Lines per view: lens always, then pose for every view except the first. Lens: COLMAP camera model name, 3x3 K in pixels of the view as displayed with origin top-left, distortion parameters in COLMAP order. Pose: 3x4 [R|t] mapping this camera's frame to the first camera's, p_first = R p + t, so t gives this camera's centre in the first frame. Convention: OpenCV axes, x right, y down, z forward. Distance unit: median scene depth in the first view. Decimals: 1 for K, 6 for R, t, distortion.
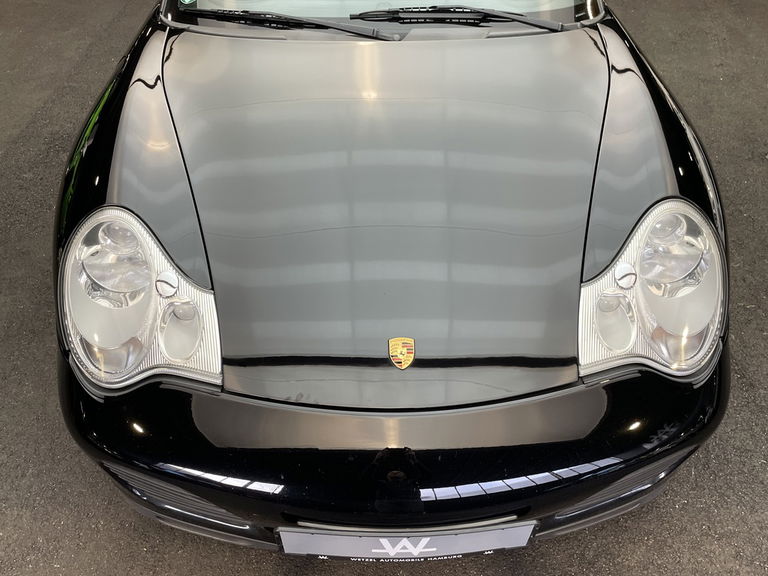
lens RADIAL K [[662.2, 0, 390.5], [0, 662.2, 287.2], [0, 0, 1]] dist [0.005126, -0.010240]
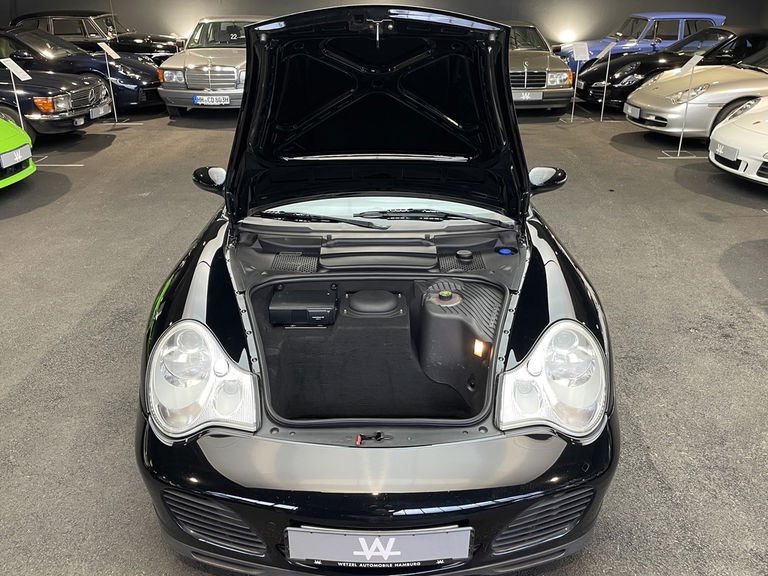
lens RADIAL K [[654.5, 0, 384.0], [0, 654.5, 288.0], [0, 0, 1]] dist [0.074332, -0.093166]
pose [[0.999697, 0.006711, -0.023699, 0.055948], [-0.014016, 0.946195, -0.323293, 0.279166], [0.020254, 0.323527, 0.946002, -0.416198]]
